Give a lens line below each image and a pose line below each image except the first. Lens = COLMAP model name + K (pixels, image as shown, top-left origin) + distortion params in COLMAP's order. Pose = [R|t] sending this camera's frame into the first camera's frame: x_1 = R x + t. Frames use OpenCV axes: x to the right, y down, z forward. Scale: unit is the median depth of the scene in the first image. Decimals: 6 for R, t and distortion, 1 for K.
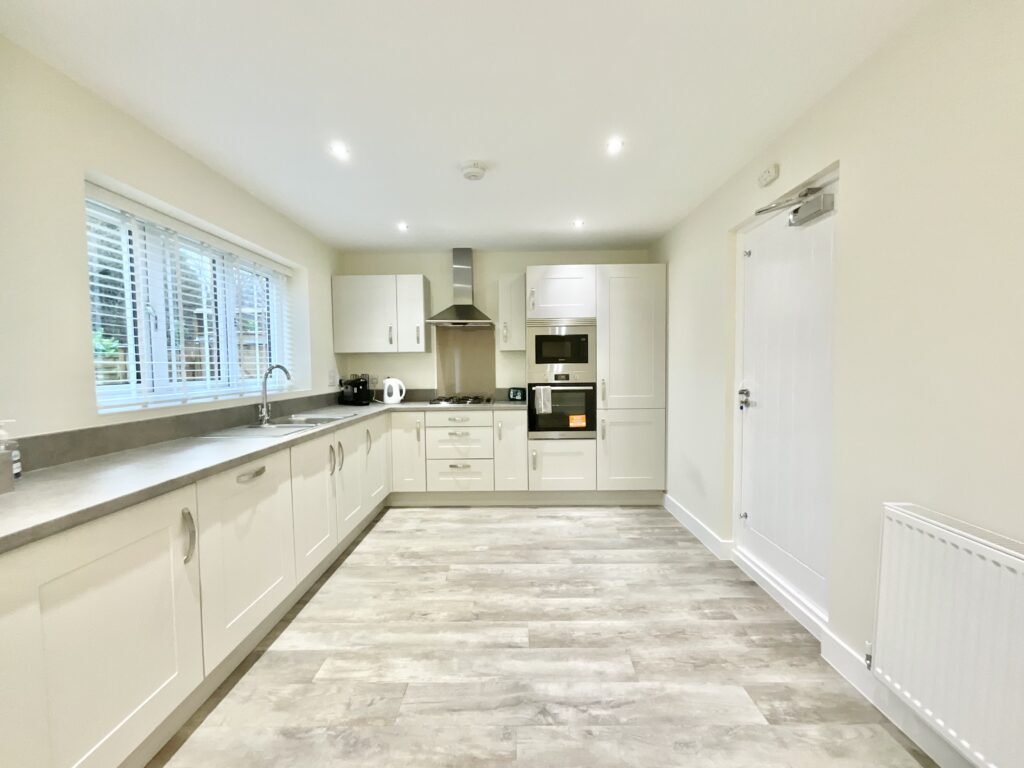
lens RADIAL K [[415.8, 0, 513.1], [0, 415.8, 386.8], [0, 0, 1]] dist [0.004805, 0.001149]
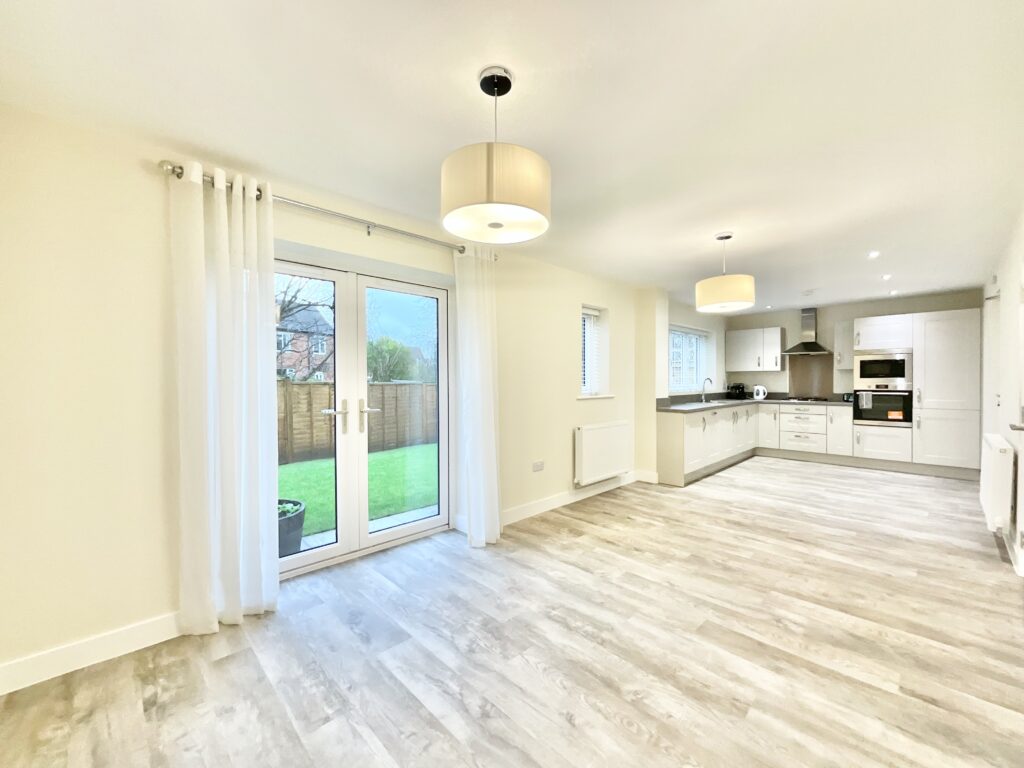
lens RADIAL K [[415.8, 0, 512.7], [0, 415.8, 385.5], [0, 0, 1]] dist [0.004805, 0.001149]
pose [[0.707570, 0.016936, -0.706440, 0.370228], [-0.039324, 0.999107, -0.015435, 0.079704], [0.705548, 0.038701, 0.707604, -1.670579]]
